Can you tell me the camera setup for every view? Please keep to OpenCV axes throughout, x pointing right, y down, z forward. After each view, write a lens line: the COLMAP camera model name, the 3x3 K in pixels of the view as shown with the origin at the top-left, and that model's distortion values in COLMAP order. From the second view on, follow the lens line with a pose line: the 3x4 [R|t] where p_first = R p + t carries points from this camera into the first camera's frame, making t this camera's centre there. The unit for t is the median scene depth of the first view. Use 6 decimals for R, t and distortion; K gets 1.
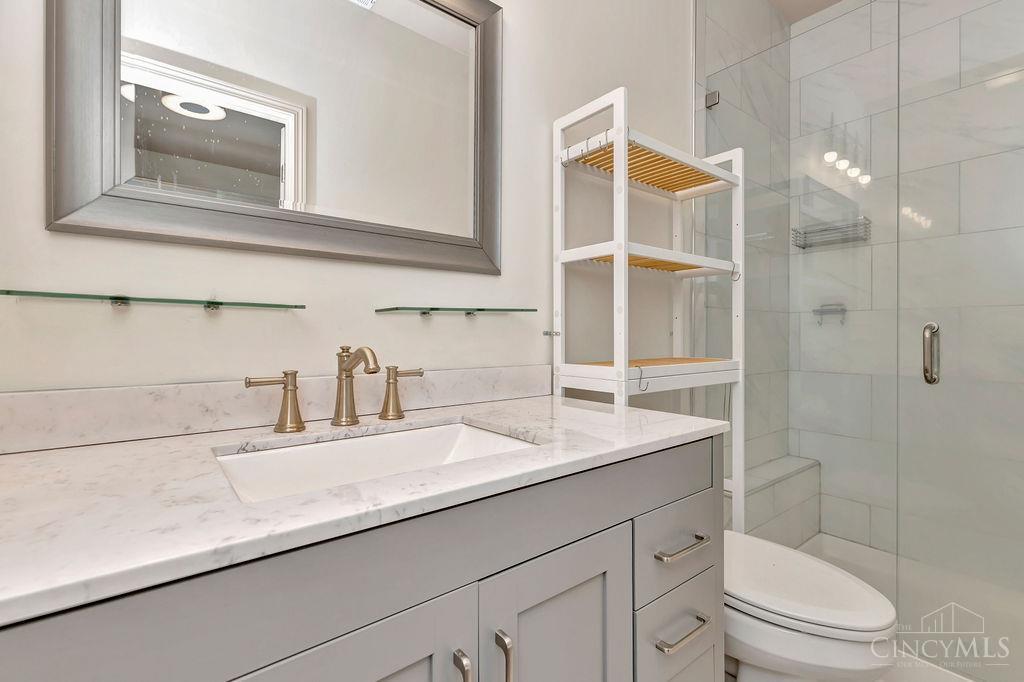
lens RADIAL K [[470.8, 0, 531.2], [0, 470.8, 335.9], [0, 0, 1]] dist [-0.000389, -0.000344]
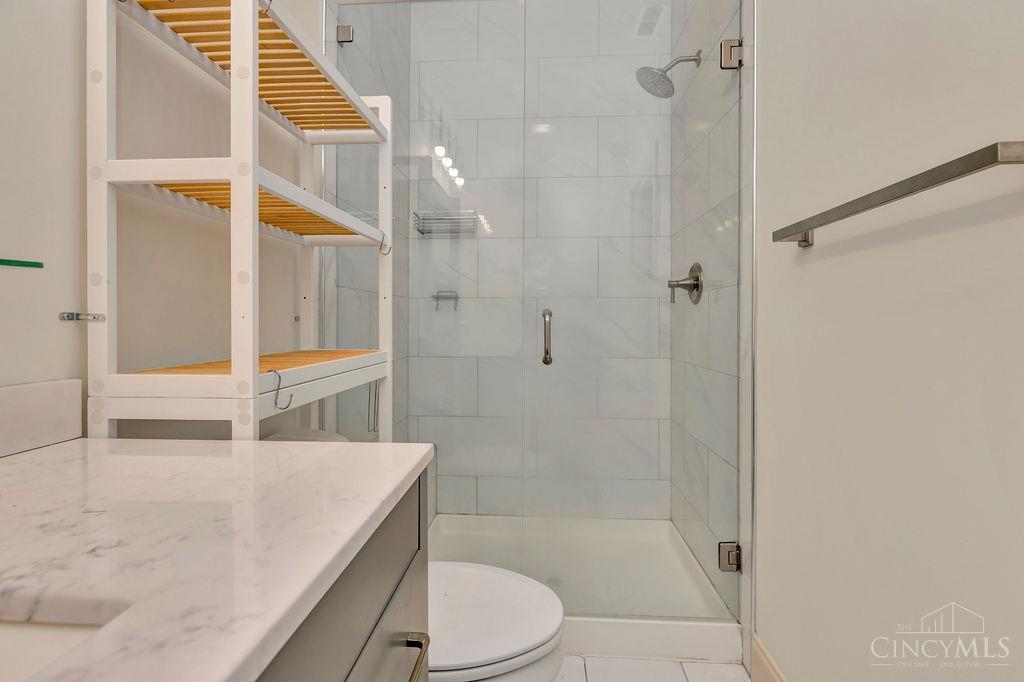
lens RADIAL K [[467.0, 0, 514.2], [0, 467.0, 321.9], [0, 0, 1]] dist [0.003918, 0.000048]
pose [[0.695801, -0.000460, 0.718235, 0.003574], [-0.000492, 0.999999, 0.001117, -0.000508], [-0.718235, -0.001130, 0.695800, 0.298409]]
